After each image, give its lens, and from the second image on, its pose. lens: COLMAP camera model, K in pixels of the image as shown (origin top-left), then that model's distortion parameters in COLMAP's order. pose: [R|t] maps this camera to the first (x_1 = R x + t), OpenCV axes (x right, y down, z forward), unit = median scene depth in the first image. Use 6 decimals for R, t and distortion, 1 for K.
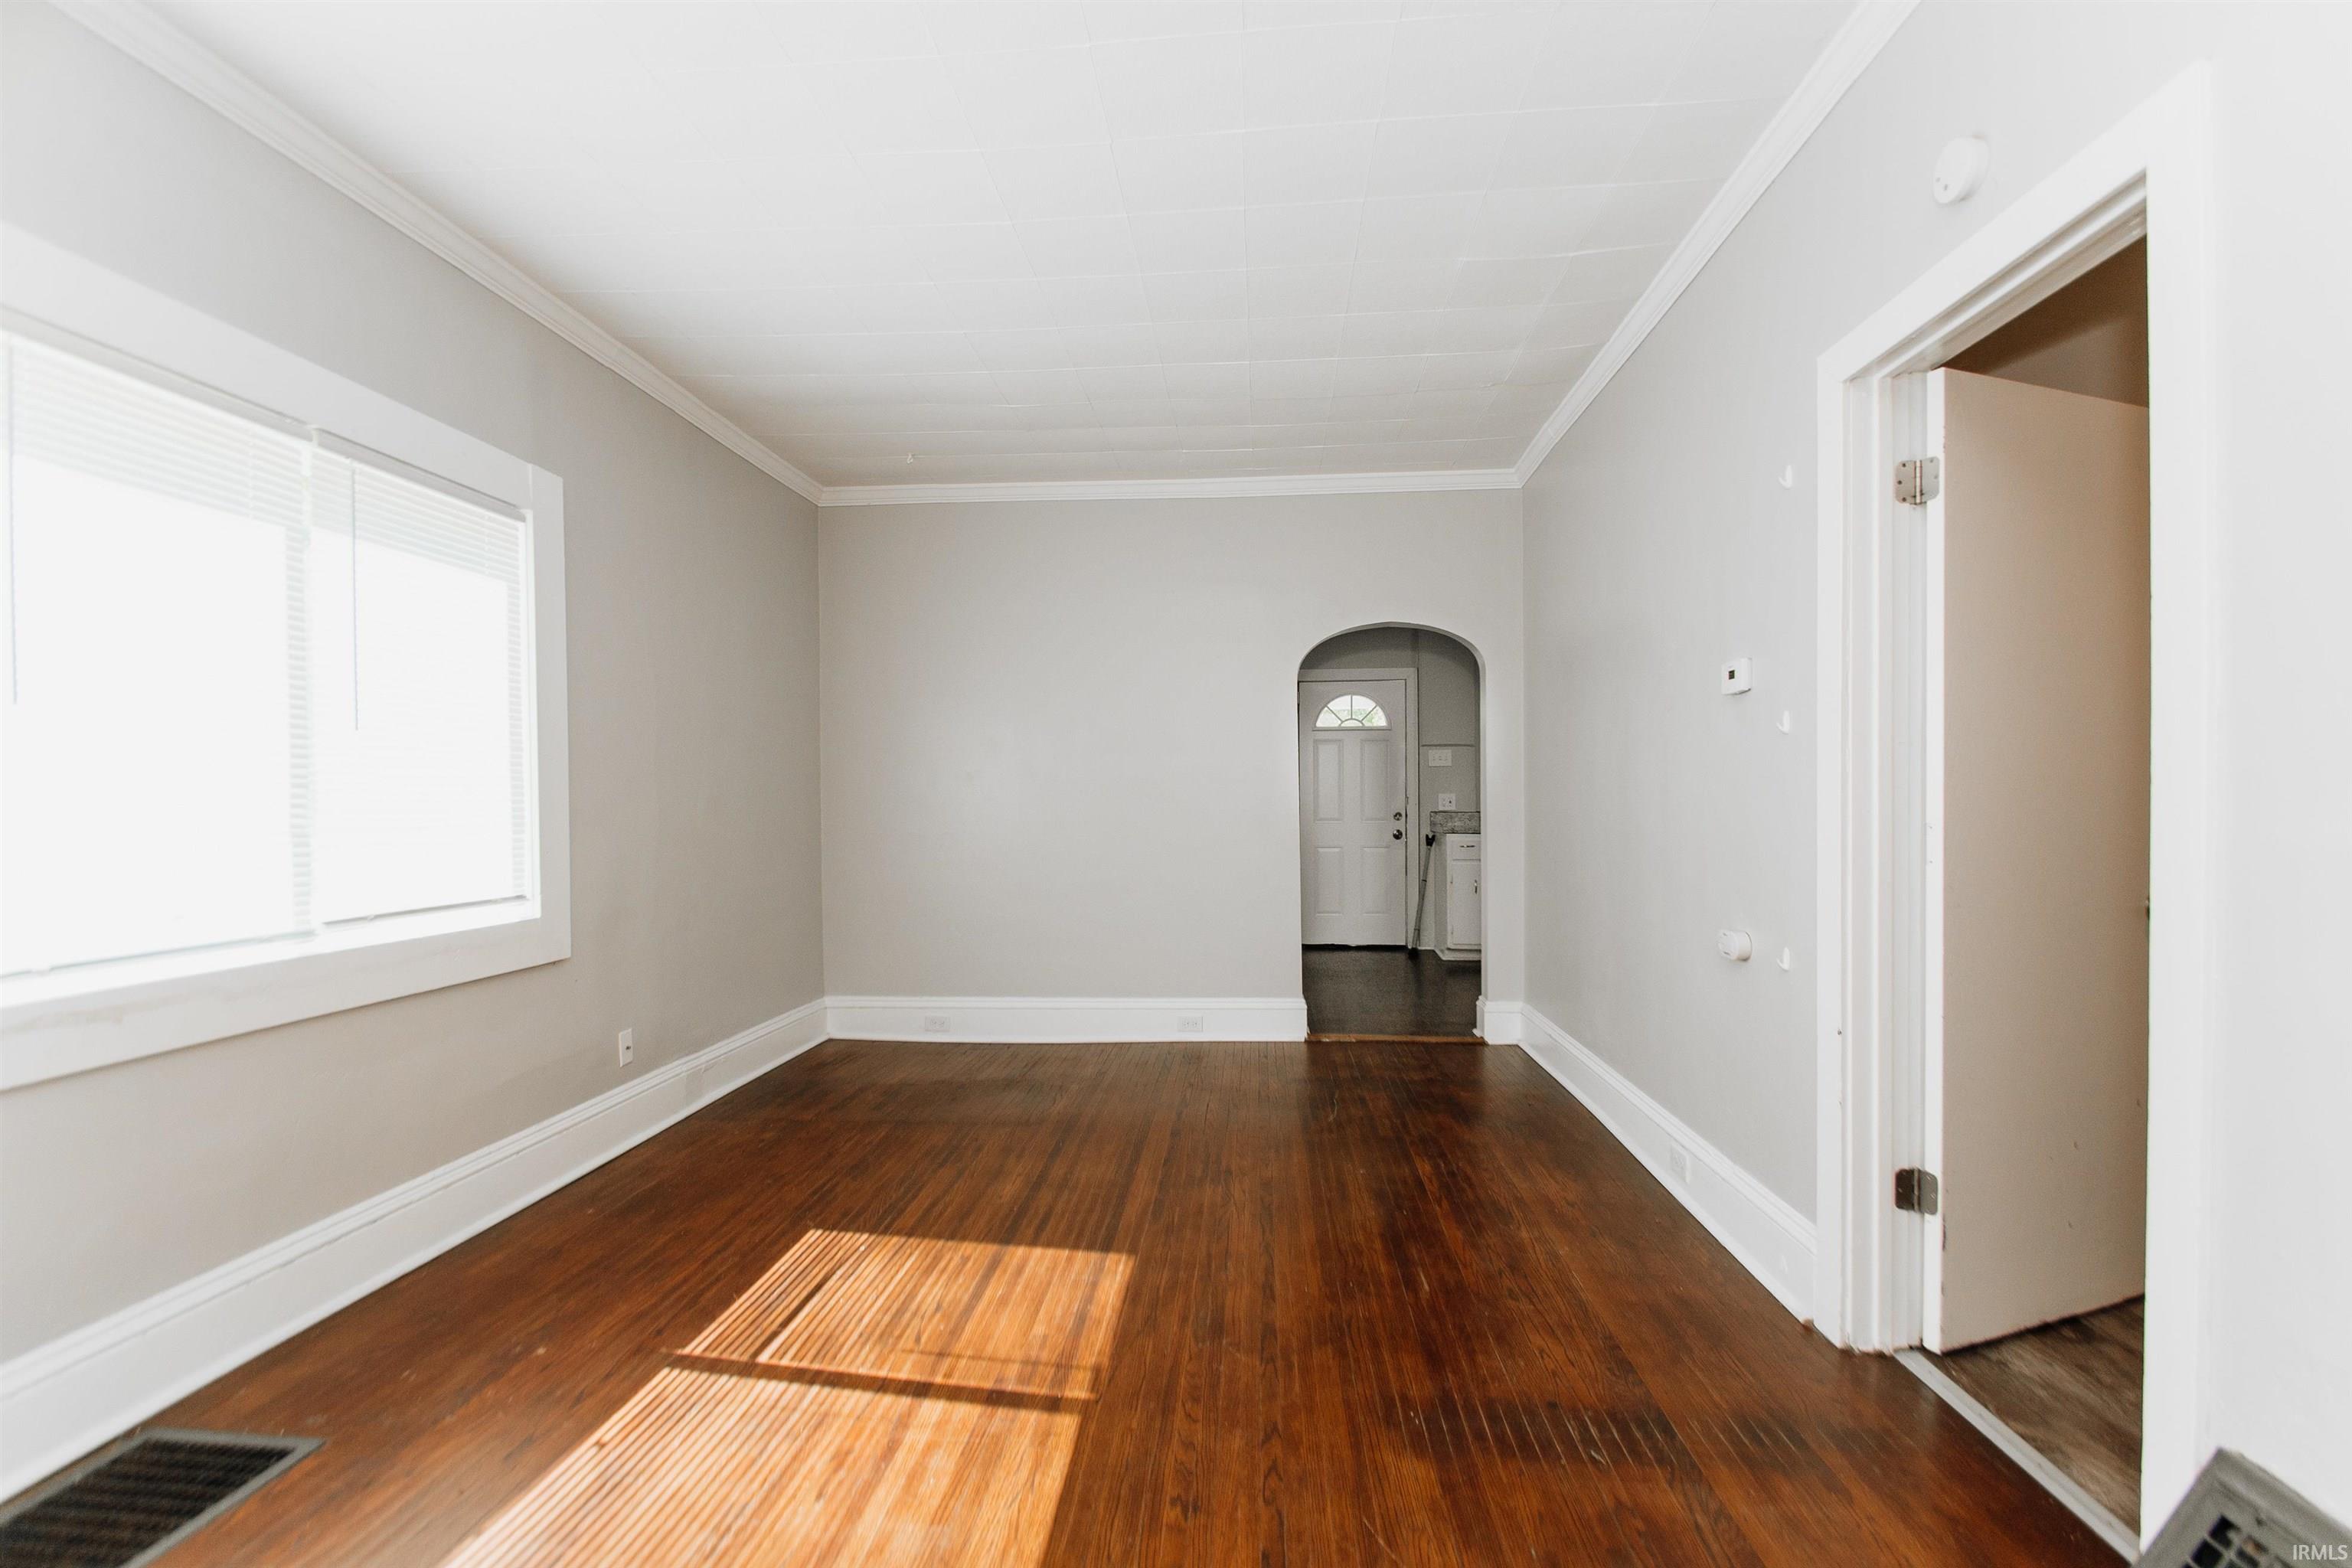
lens RADIAL K [[1057.7, 0, 1198.1], [0, 1057.7, 816.7], [0, 0, 1]] dist [0.016670, -0.017350]
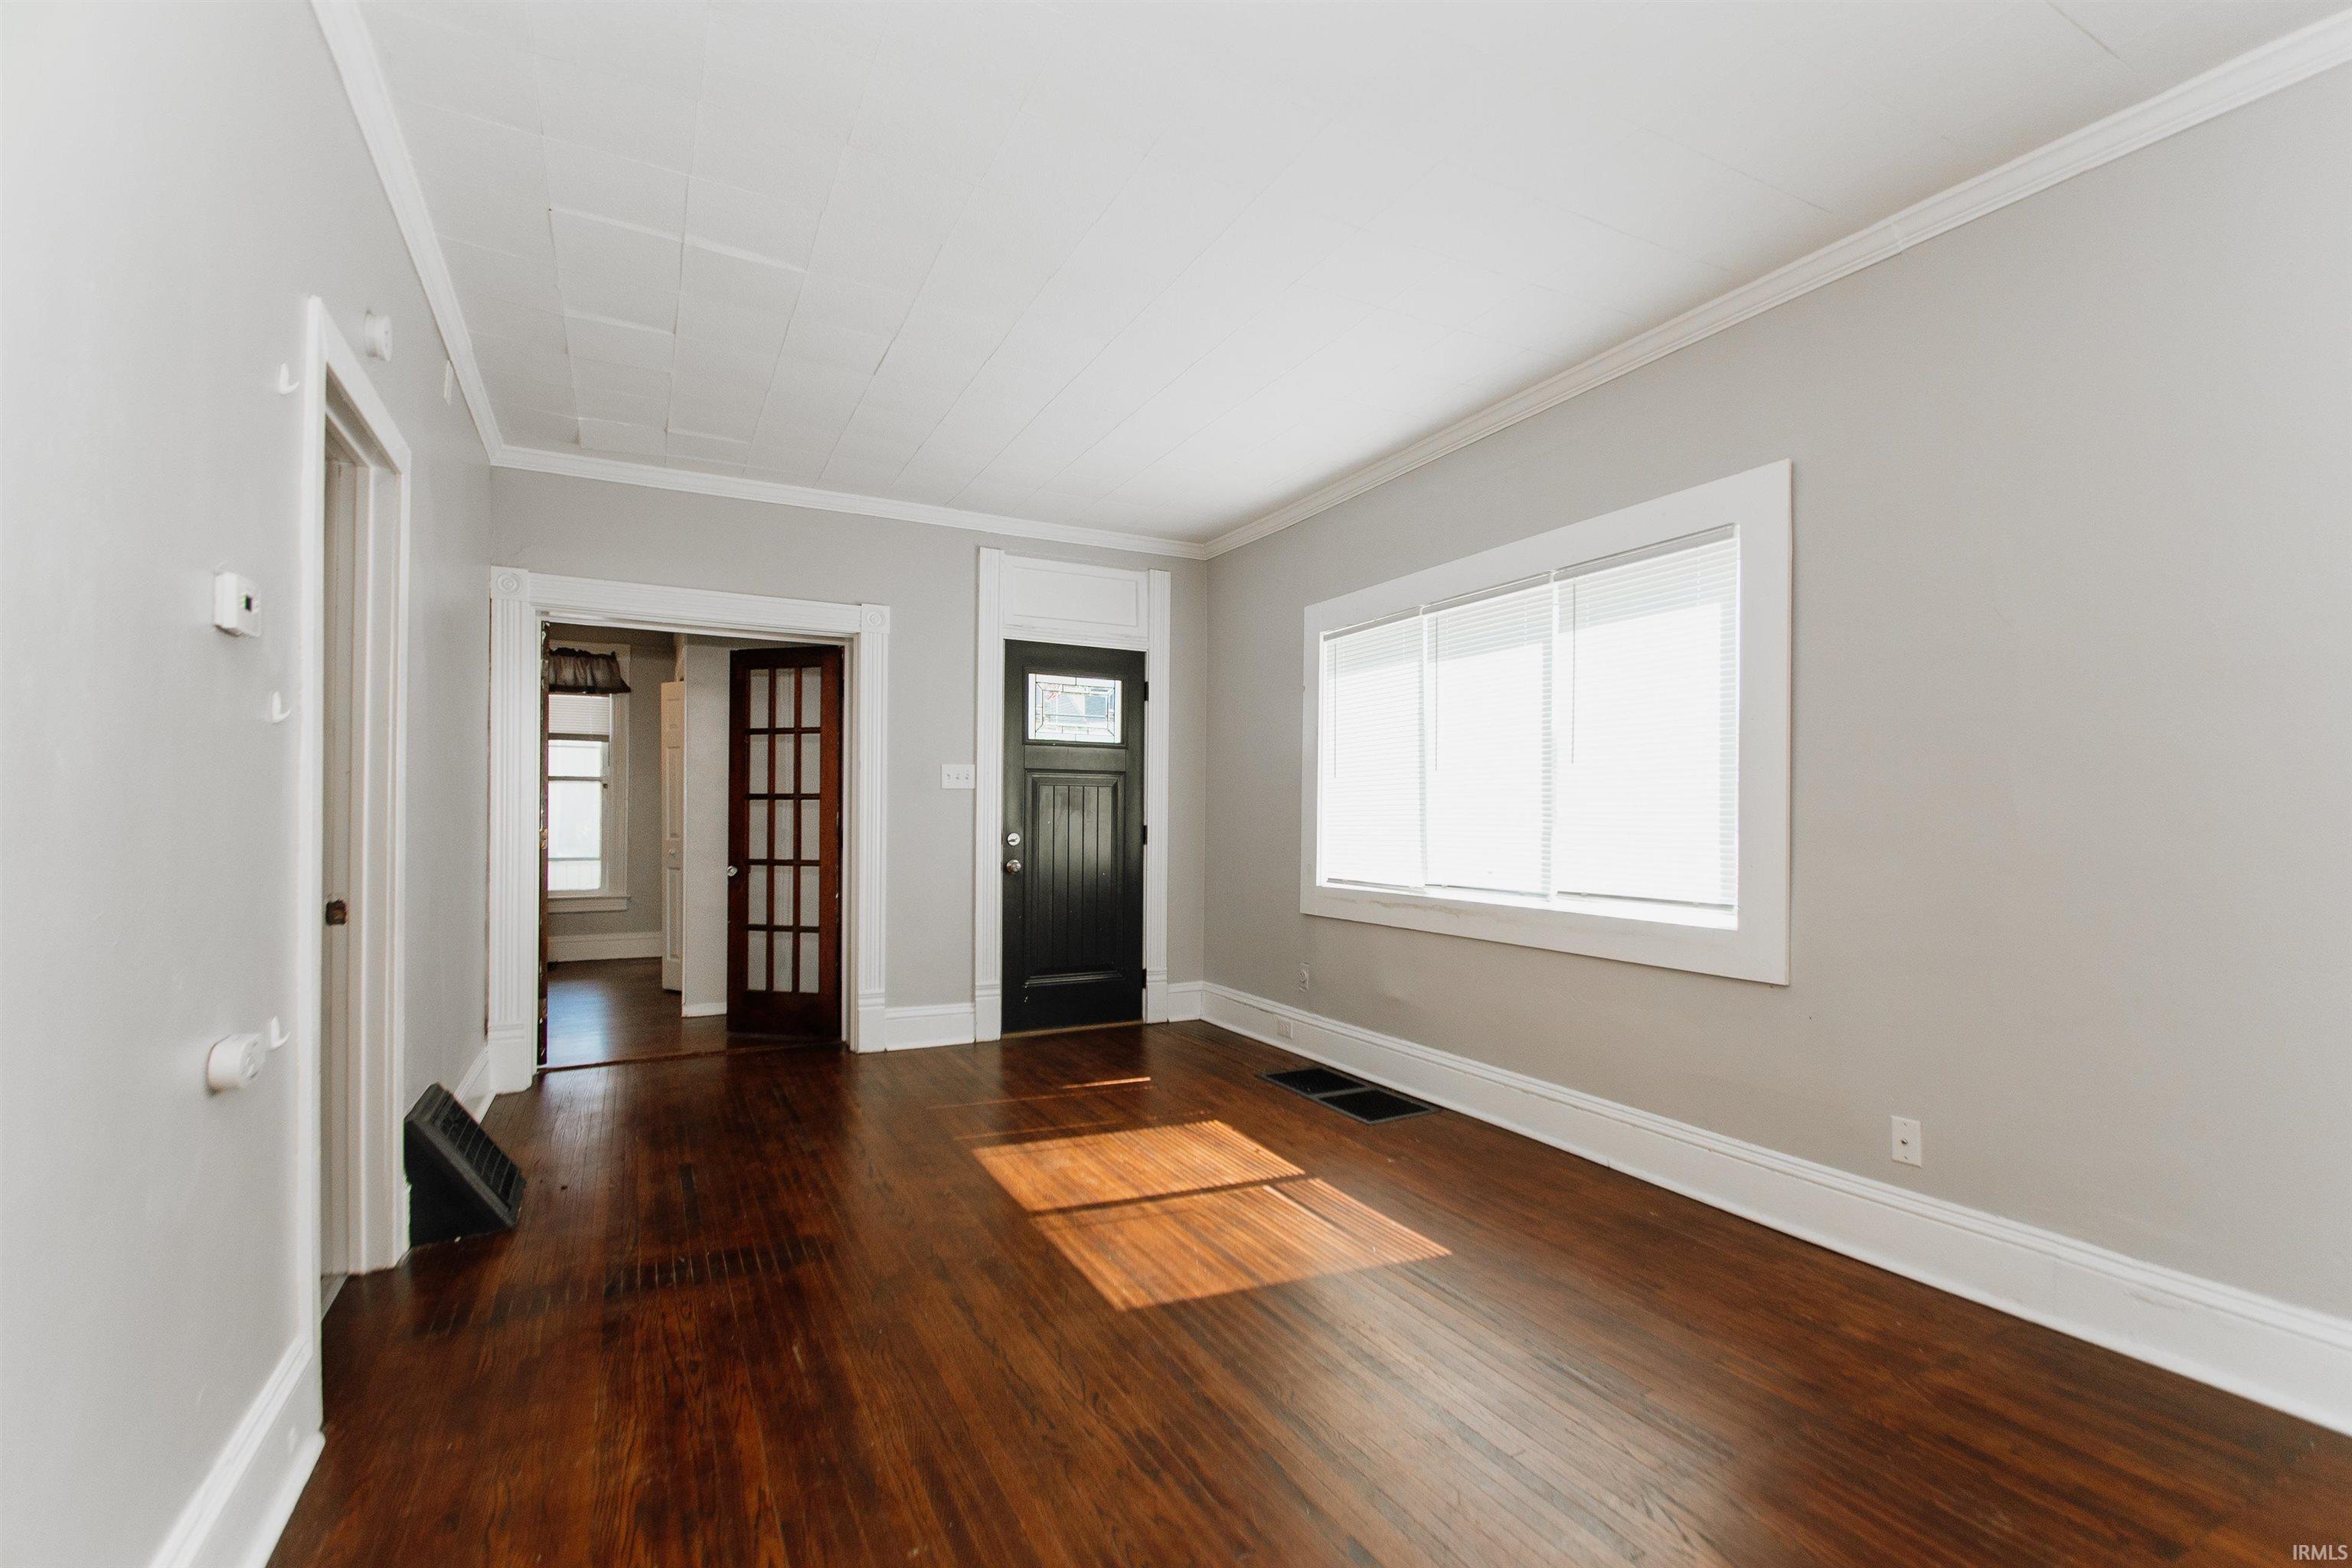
lens RADIAL K [[1057.7, 0, 1198.1], [0, 1057.7, 816.7], [0, 0, 1]] dist [0.016670, -0.017350]
pose [[-0.855340, 0.003609, -0.518055, 0.405844], [-0.007649, 0.999779, 0.019594, -0.032952], [0.518011, 0.020722, -0.855123, 2.027677]]
